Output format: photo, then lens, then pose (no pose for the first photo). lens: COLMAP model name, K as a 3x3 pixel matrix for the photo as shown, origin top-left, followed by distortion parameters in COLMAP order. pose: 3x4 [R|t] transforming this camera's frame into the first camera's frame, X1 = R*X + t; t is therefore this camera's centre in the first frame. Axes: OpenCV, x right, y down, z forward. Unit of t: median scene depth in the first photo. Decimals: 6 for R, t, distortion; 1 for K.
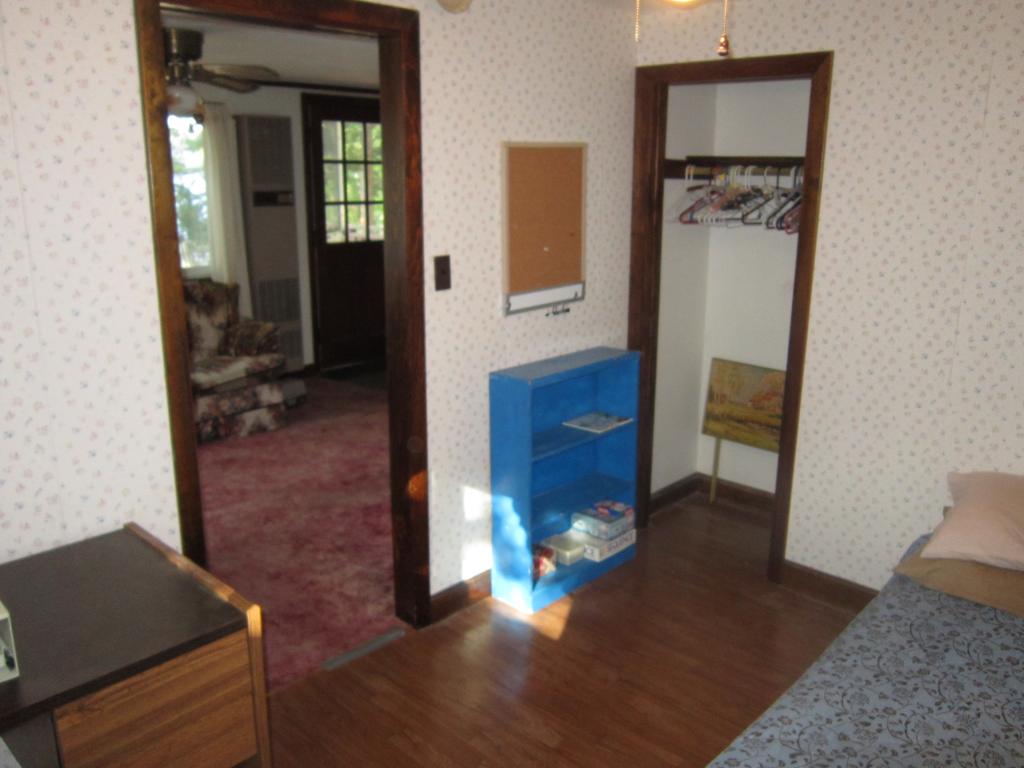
lens RADIAL K [[831.5, 0, 512.0], [0, 831.5, 384.0], [0, 0, 1]] dist [-0.043636, 0.001649]
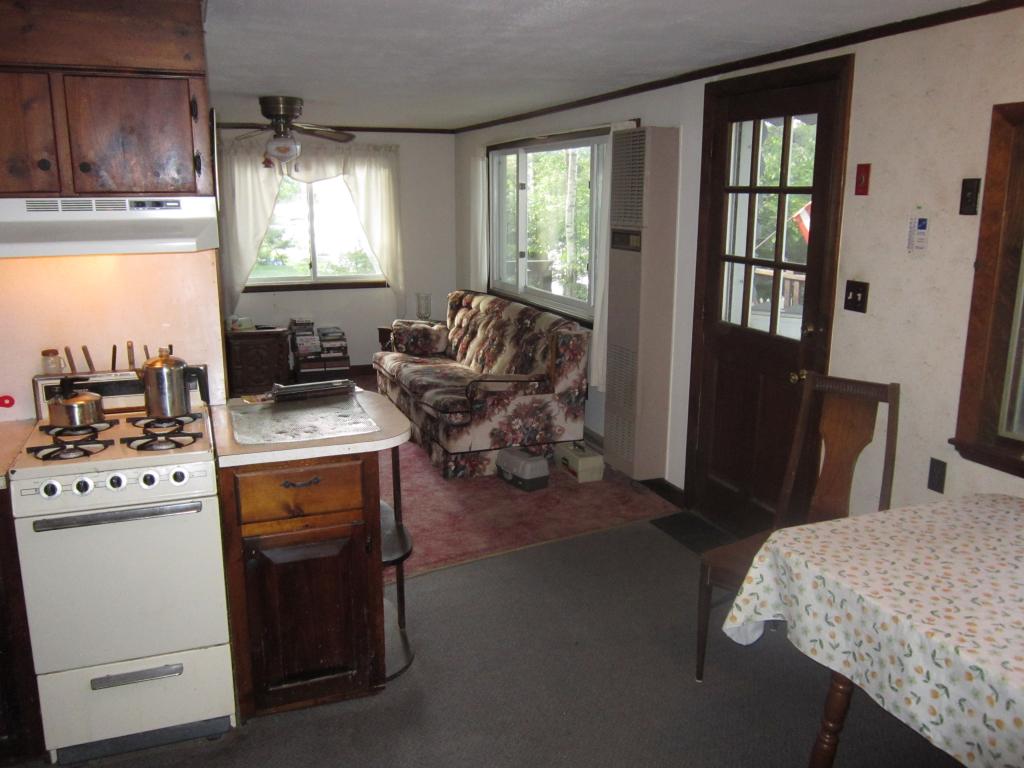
lens RADIAL K [[831.5, 0, 512.0], [0, 831.5, 384.0], [0, 0, 1]] dist [-0.043636, 0.001649]
pose [[-0.441649, 0.189784, -0.876885, 0.408019], [-0.224143, 0.923039, 0.312664, -0.291882], [0.868738, 0.334636, -0.365121, 1.134797]]
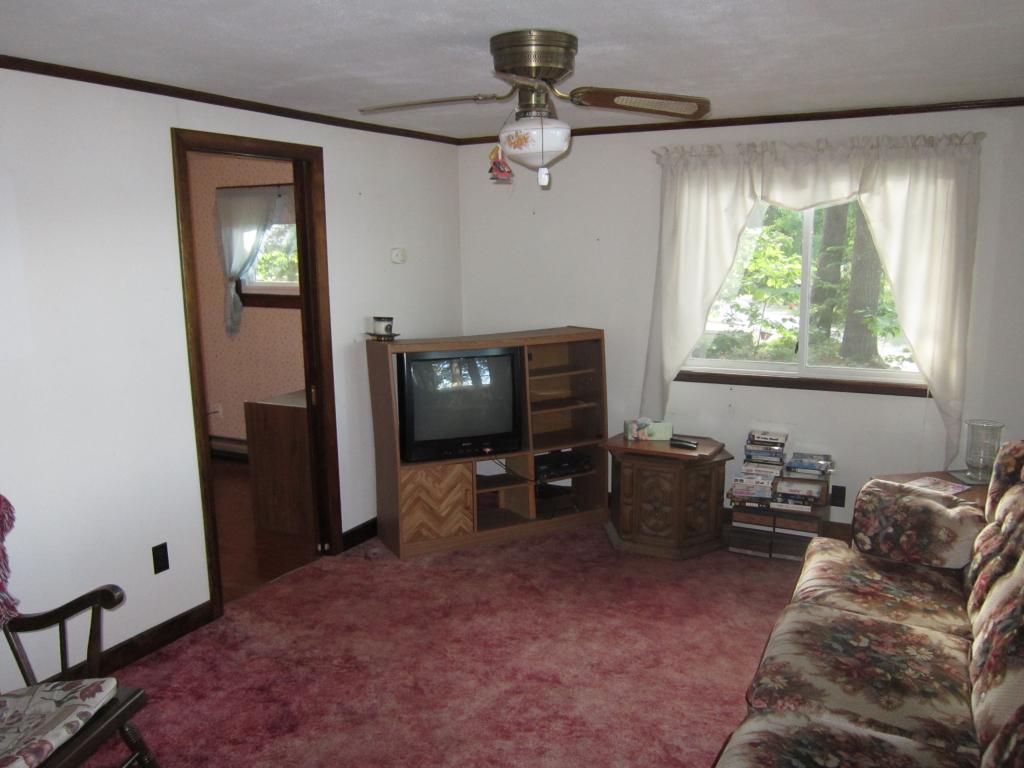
lens RADIAL K [[831.5, 0, 512.0], [0, 831.5, 384.0], [0, 0, 1]] dist [-0.043636, 0.001649]
pose [[-0.964038, 0.053516, -0.260322, -0.118055], [-0.055274, 0.917722, 0.393358, -0.248941], [0.259954, 0.393602, -0.881761, 0.967109]]
